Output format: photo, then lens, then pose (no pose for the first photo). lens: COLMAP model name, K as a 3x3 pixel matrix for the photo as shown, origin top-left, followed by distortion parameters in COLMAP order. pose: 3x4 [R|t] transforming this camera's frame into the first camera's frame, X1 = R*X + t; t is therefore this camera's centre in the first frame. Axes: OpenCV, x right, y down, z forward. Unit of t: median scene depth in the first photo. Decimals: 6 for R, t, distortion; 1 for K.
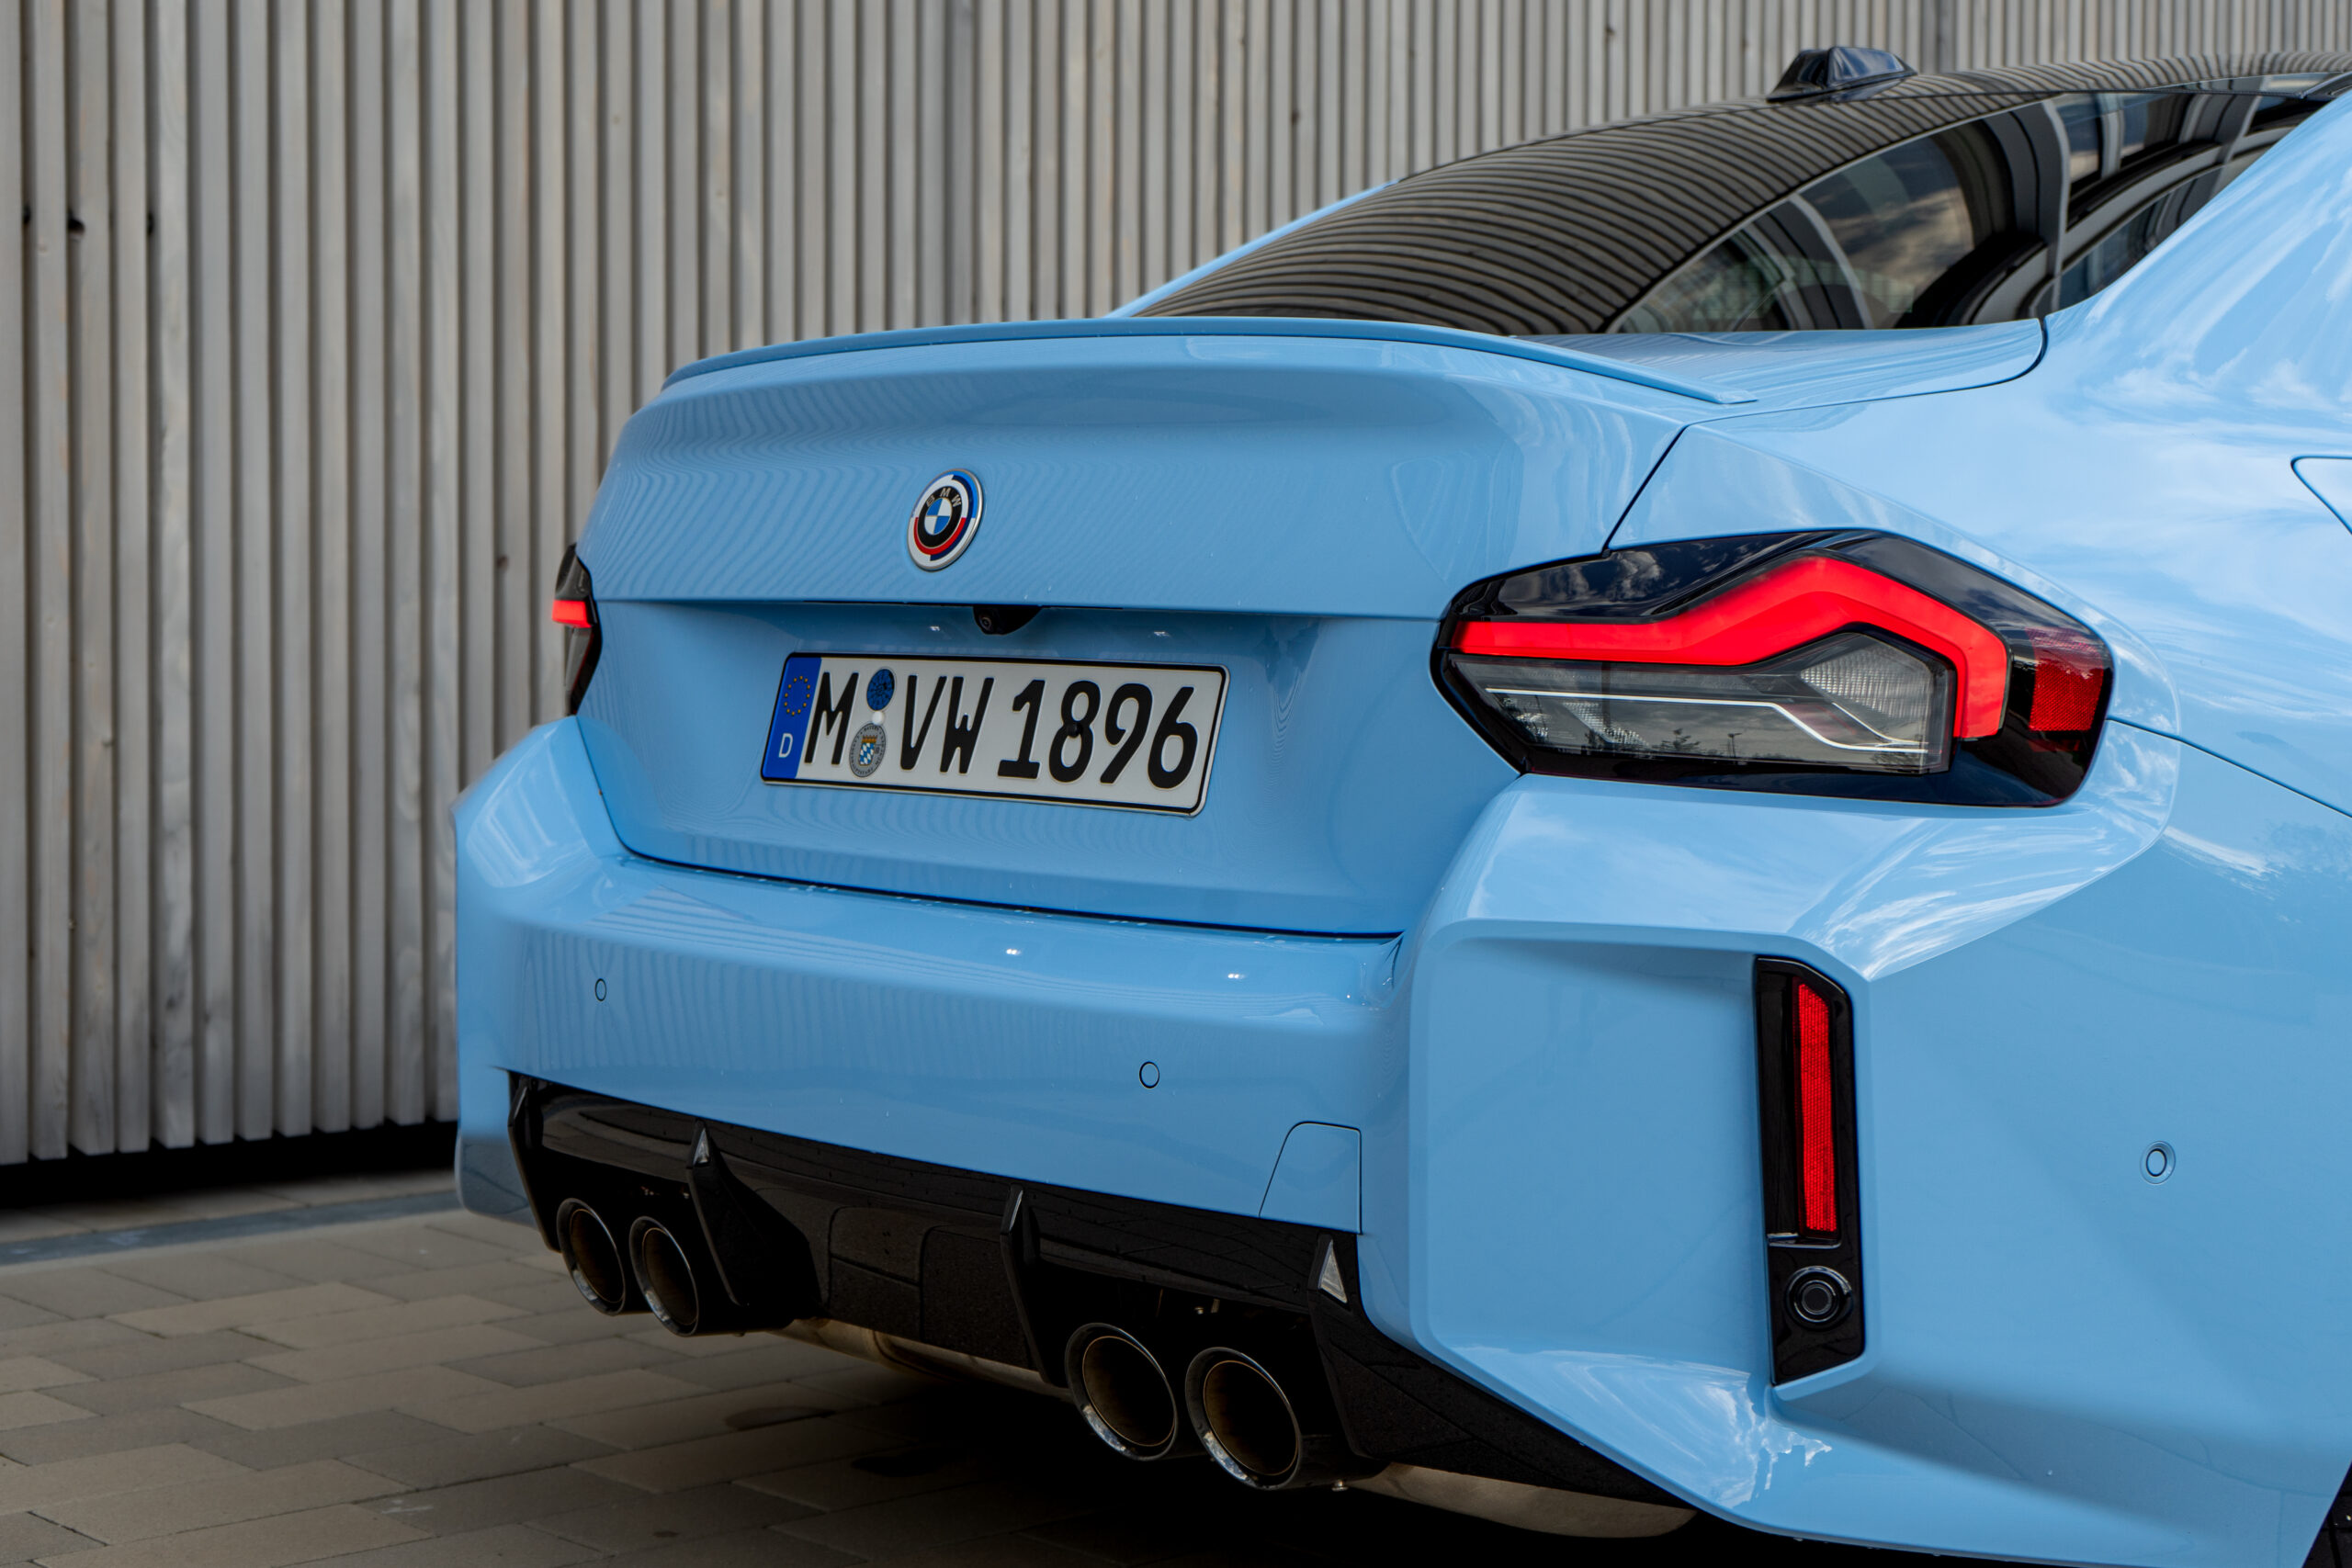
lens RADIAL K [[3589.0, 0, 1176.0], [0, 3589.0, 784.0], [0, 0, 1]] dist [-0.036492, -0.035099]
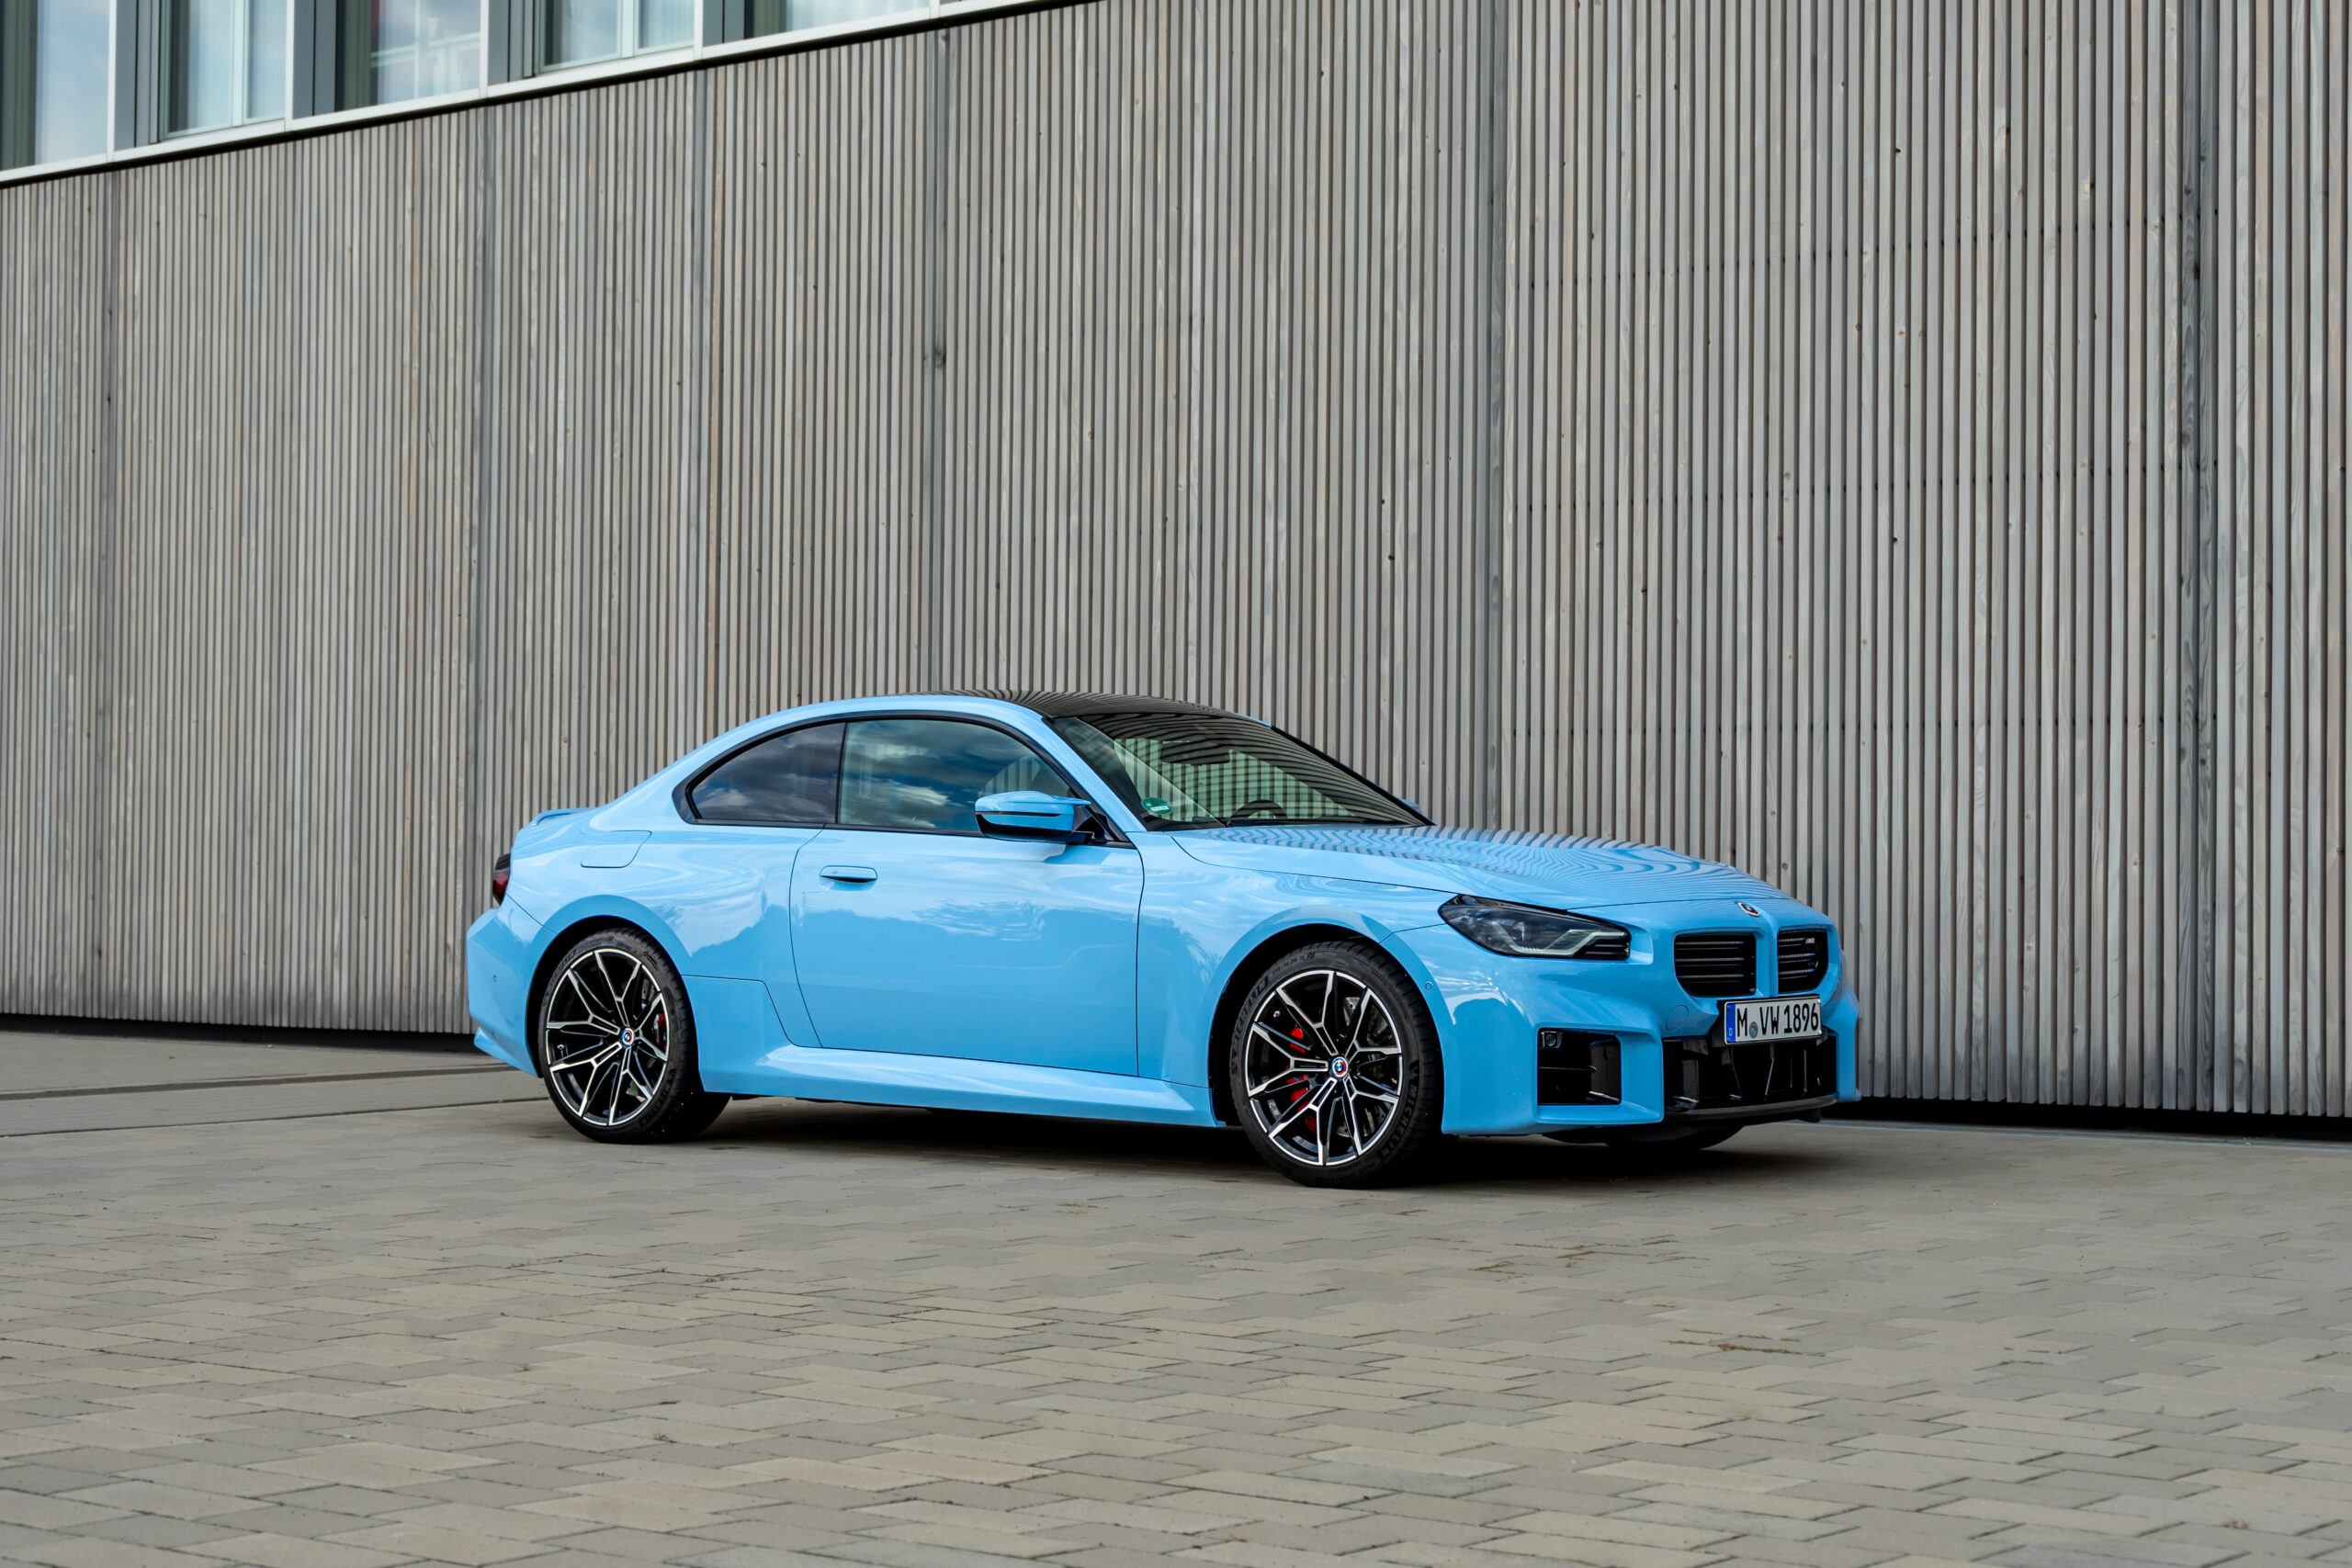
lens RADIAL K [[3849.2, 0, 1176.0], [0, 3849.2, 784.0], [0, 0, 1]] dist [-0.039829, -0.091474]
pose [[0.168633, -0.033119, -0.985122, 4.830811], [-0.044690, 0.998151, -0.041207, 0.010865], [0.984665, 0.050974, 0.166841, 0.856147]]
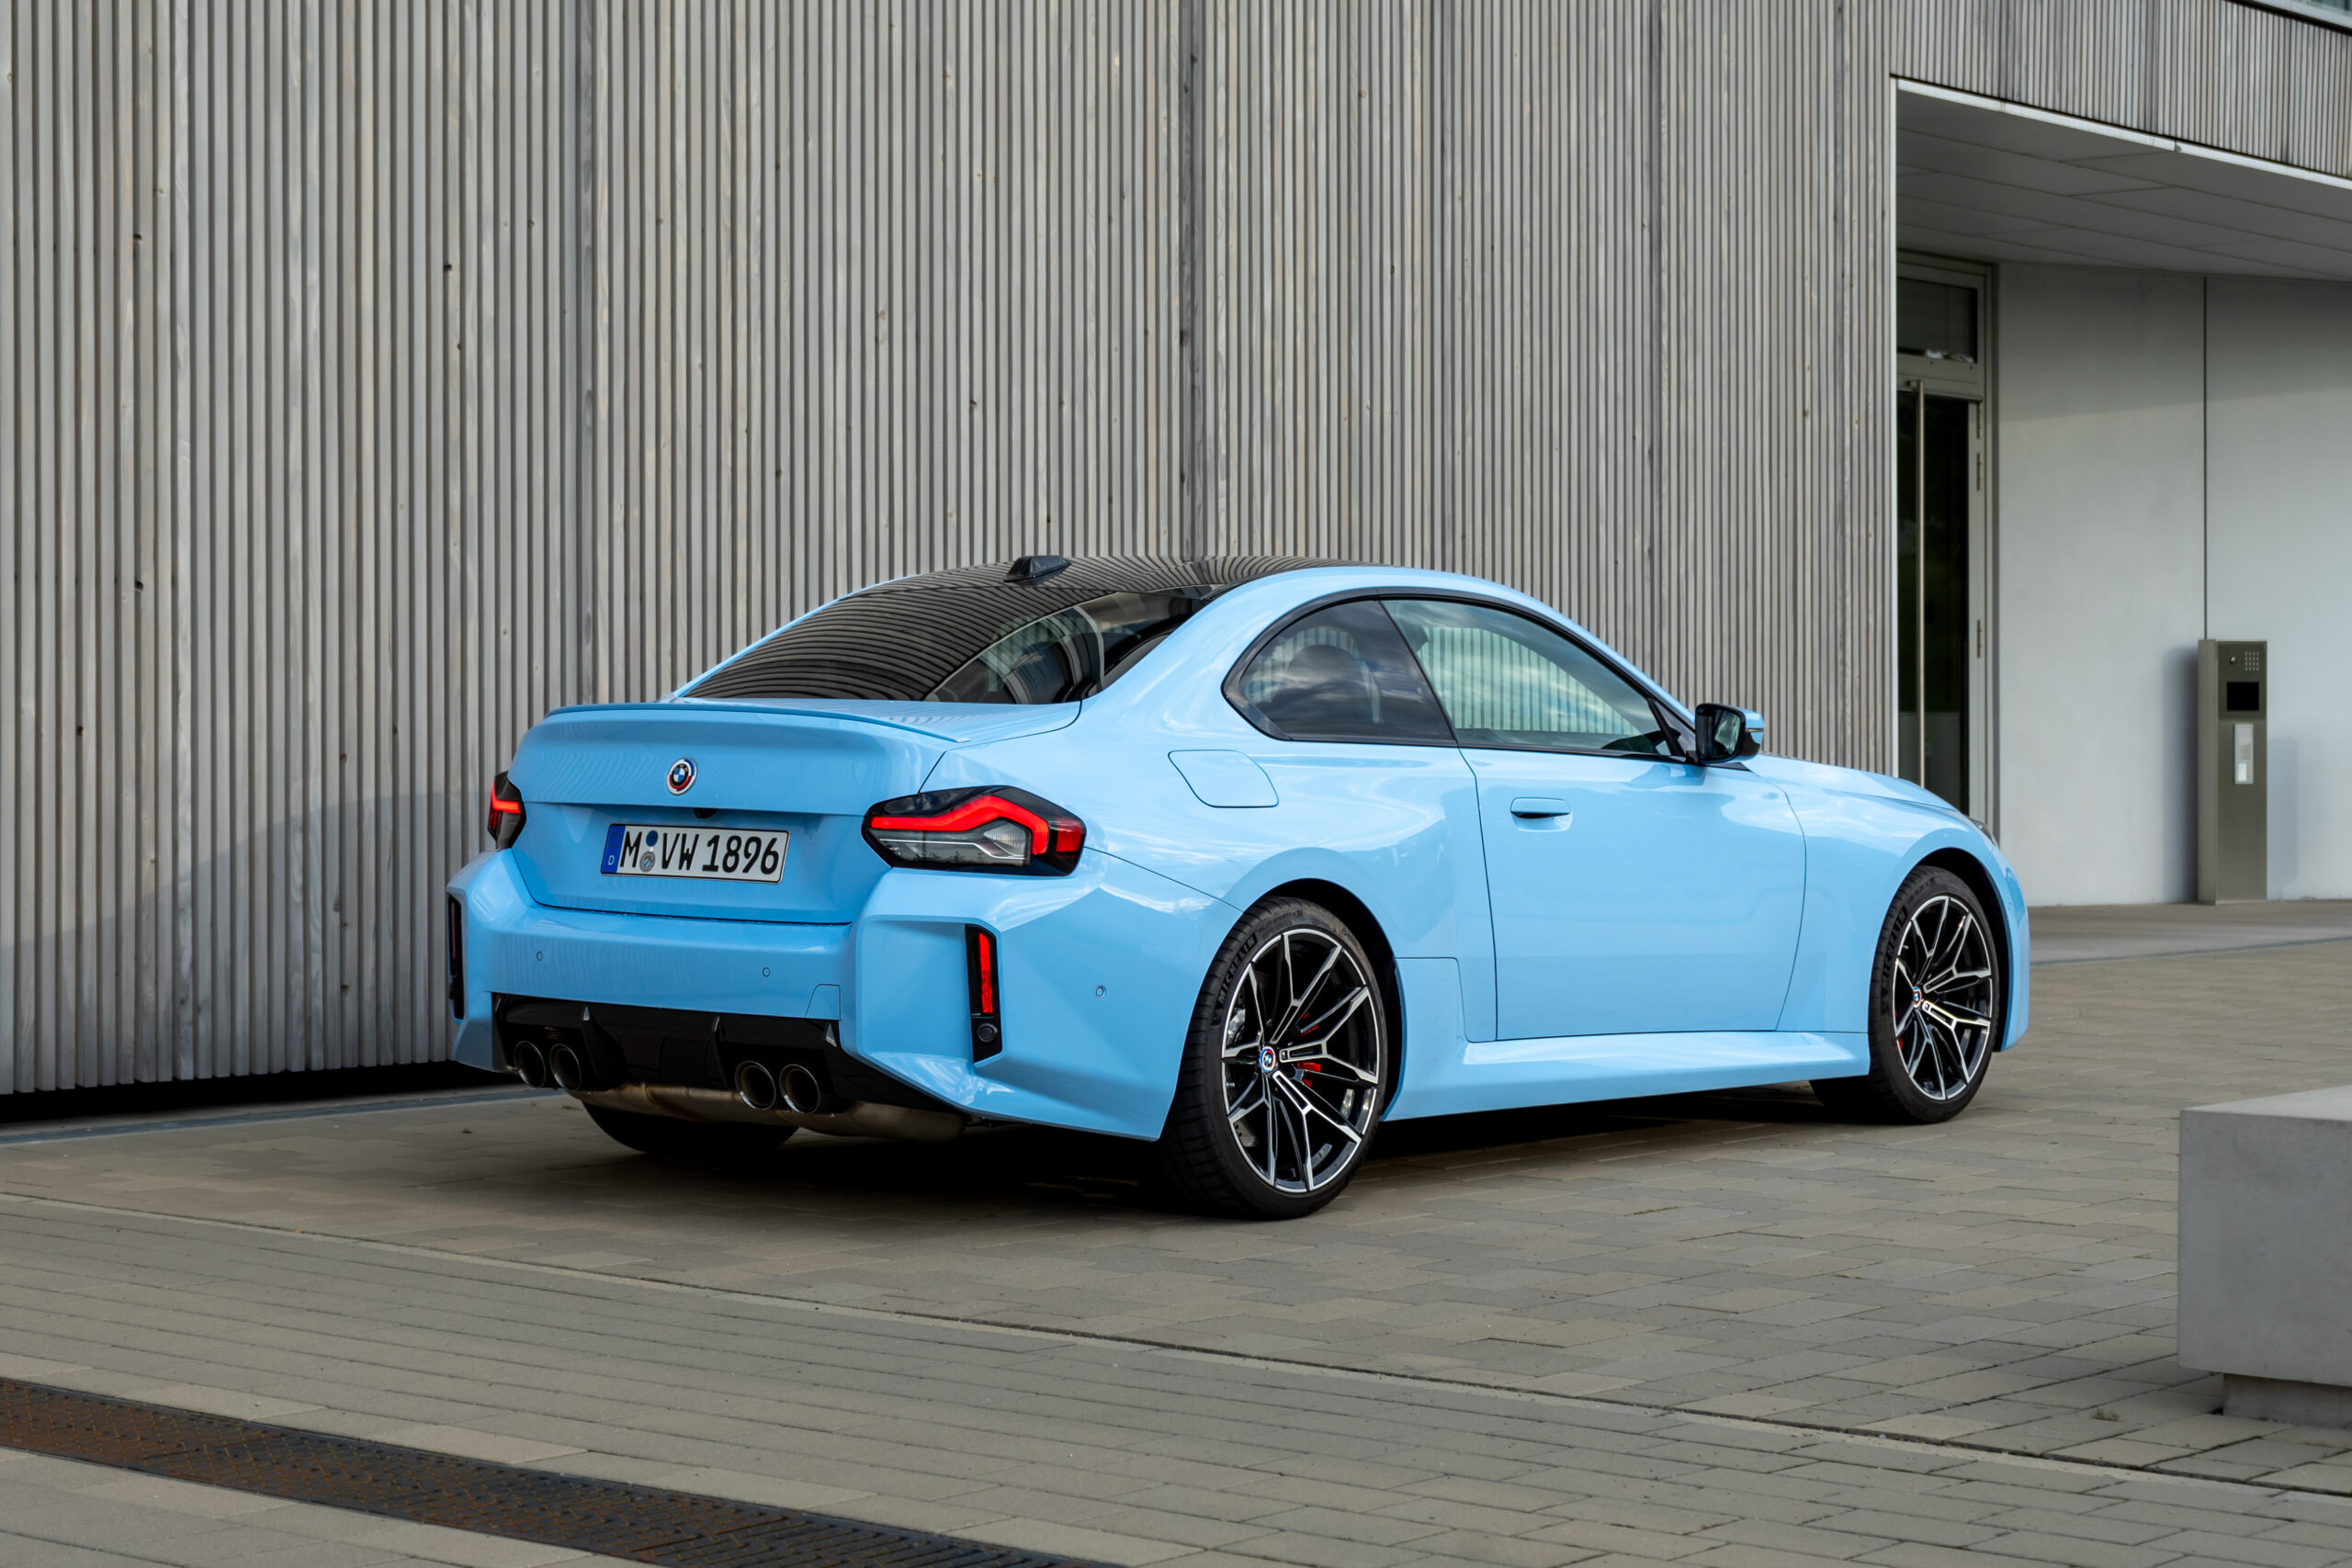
lens RADIAL K [[4321.9, 0, 1176.0], [0, 4321.9, 784.0], [0, 0, 1]] dist [-0.014058, -0.023851]
pose [[0.989944, -0.007952, 0.141237, -0.156017], [0.011421, 0.999652, -0.023764, 0.013918], [-0.140999, 0.025138, 0.989691, -2.283463]]
